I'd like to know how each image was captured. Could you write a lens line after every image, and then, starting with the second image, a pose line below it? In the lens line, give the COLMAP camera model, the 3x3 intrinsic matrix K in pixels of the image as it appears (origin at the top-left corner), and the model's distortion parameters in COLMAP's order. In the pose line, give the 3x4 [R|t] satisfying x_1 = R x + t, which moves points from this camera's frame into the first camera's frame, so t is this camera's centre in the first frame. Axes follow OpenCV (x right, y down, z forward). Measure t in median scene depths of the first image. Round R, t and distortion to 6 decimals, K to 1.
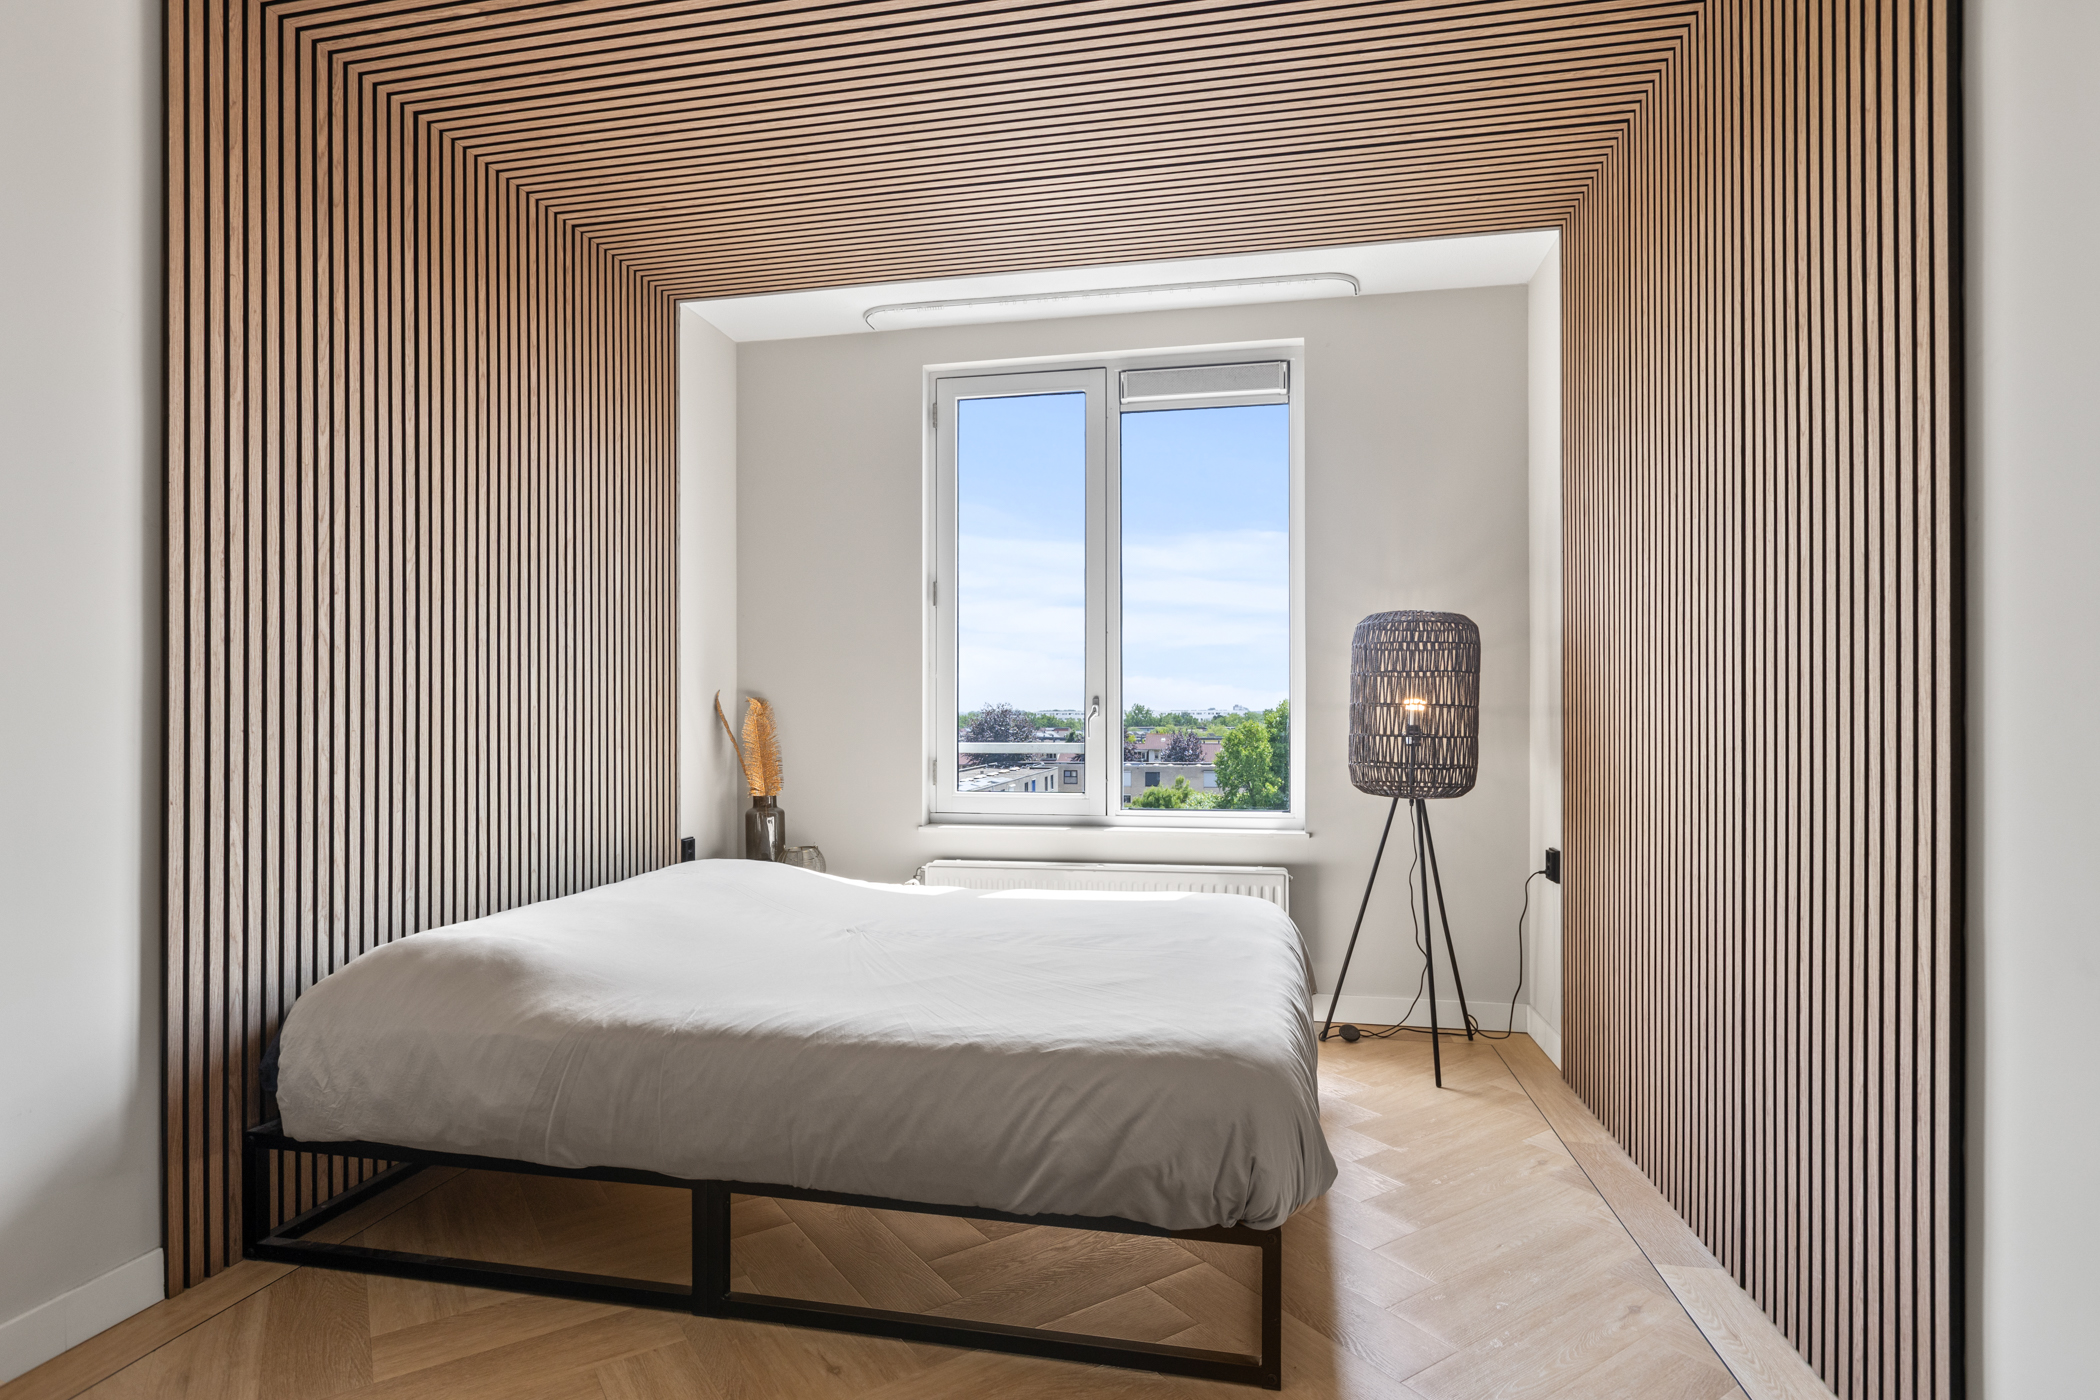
lens RADIAL K [[1107.3, 0, 1038.6], [0, 1107.3, 707.5], [0, 0, 1]] dist [-0.003954, -0.000587]
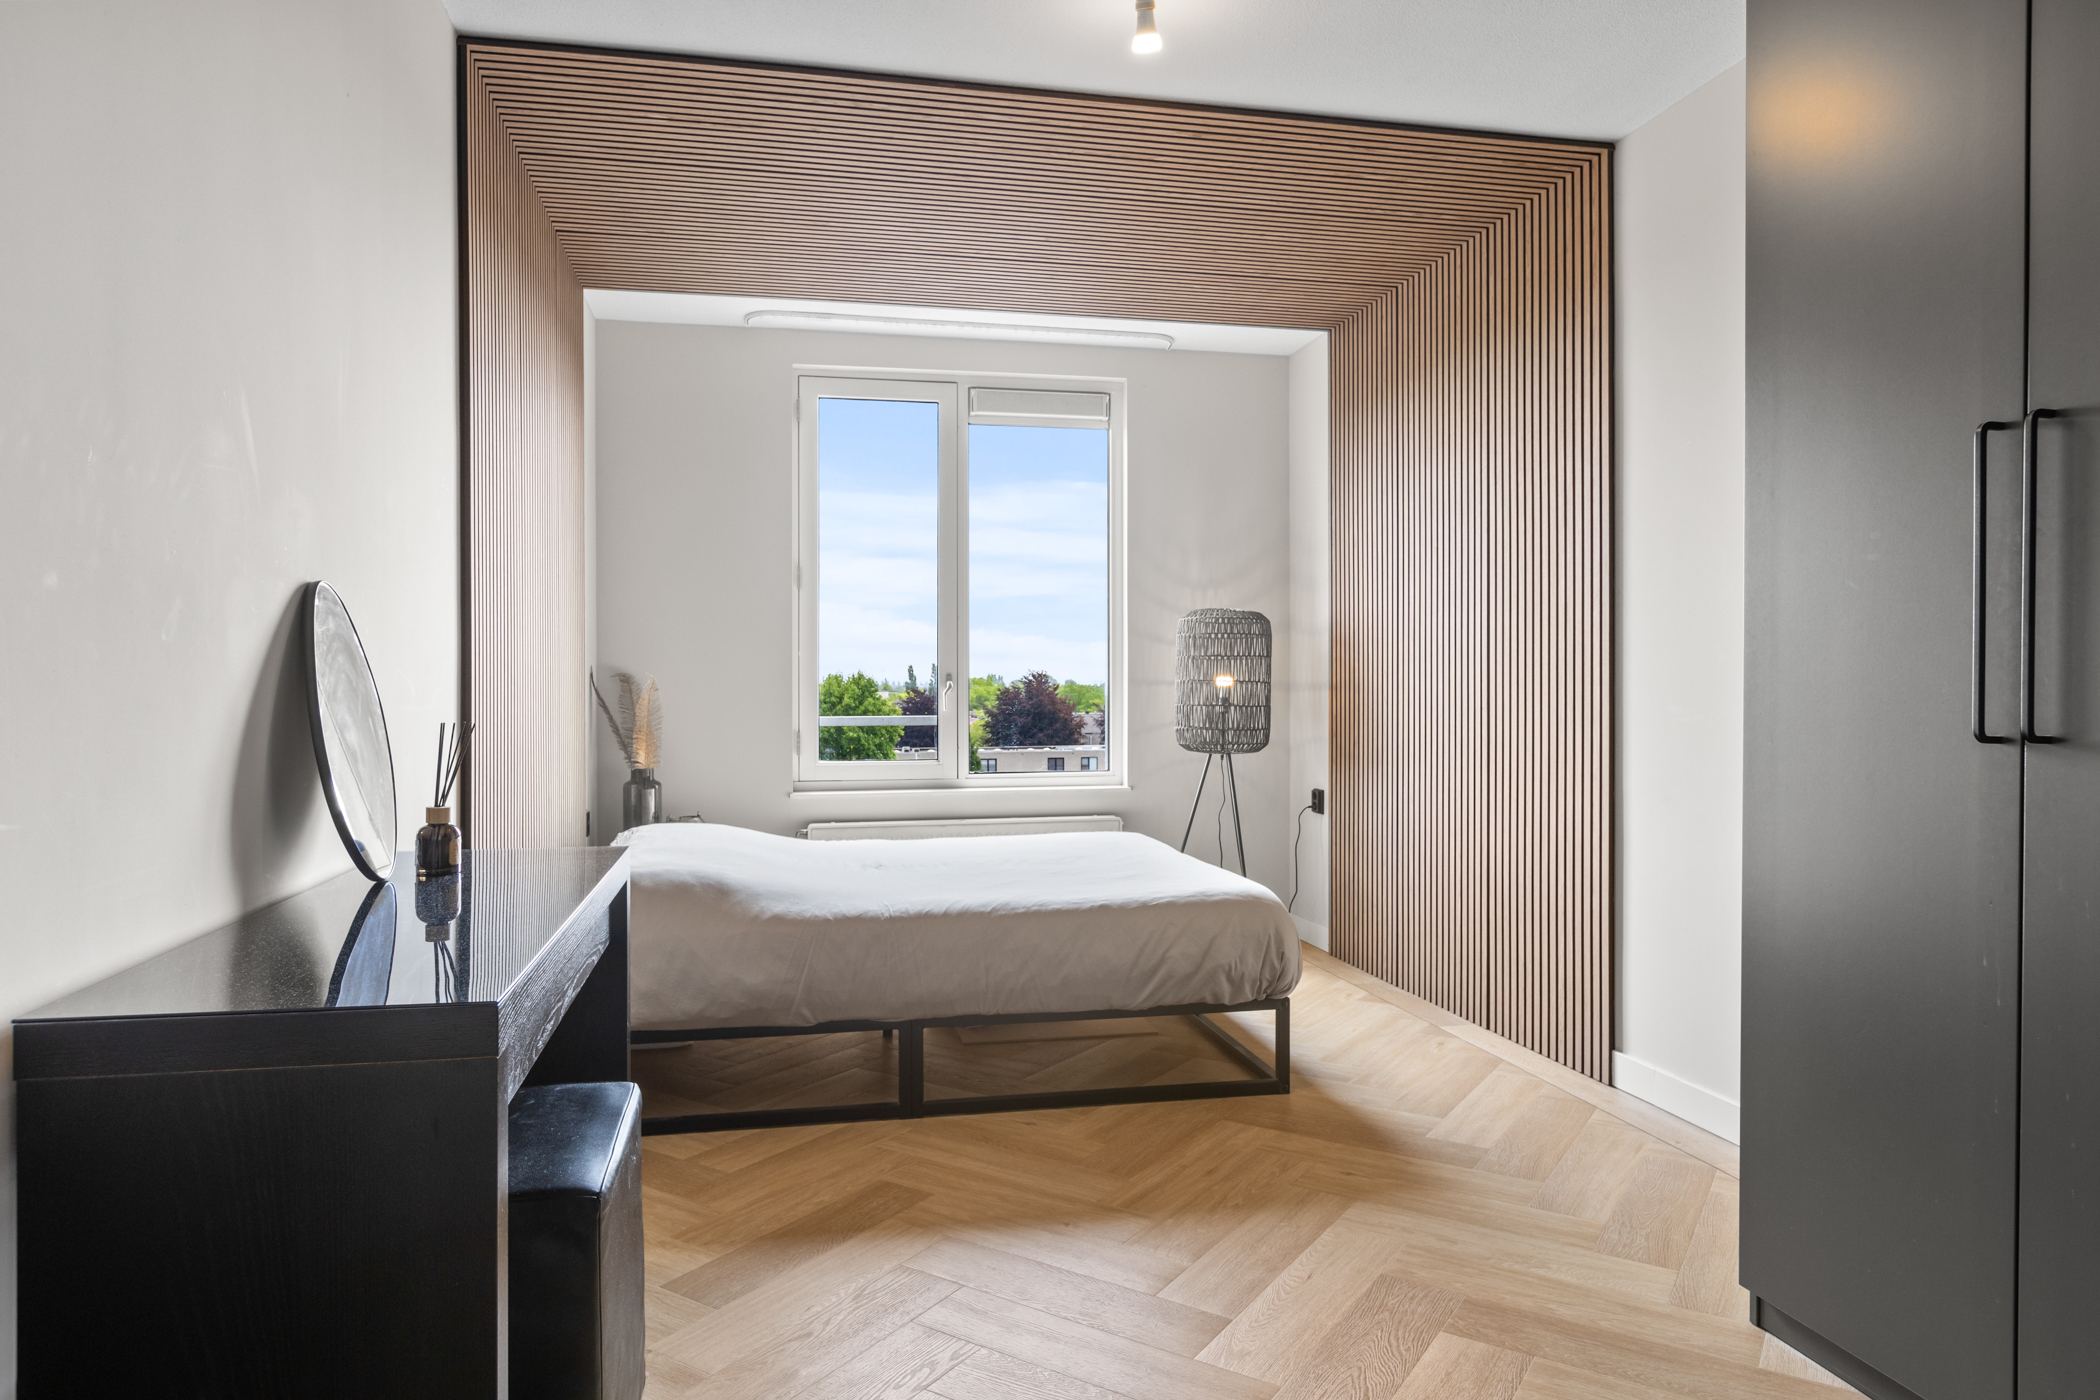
lens RADIAL K [[1398.5, 0, 1059.1], [0, 1398.5, 686.2], [0, 0, 1]] dist [-0.006757, -0.000582]
pose [[0.912317, -0.000902, 0.409483, -0.516899], [-0.000962, 0.999990, 0.004345, -0.003272], [-0.409482, -0.004358, 0.912308, -0.418795]]
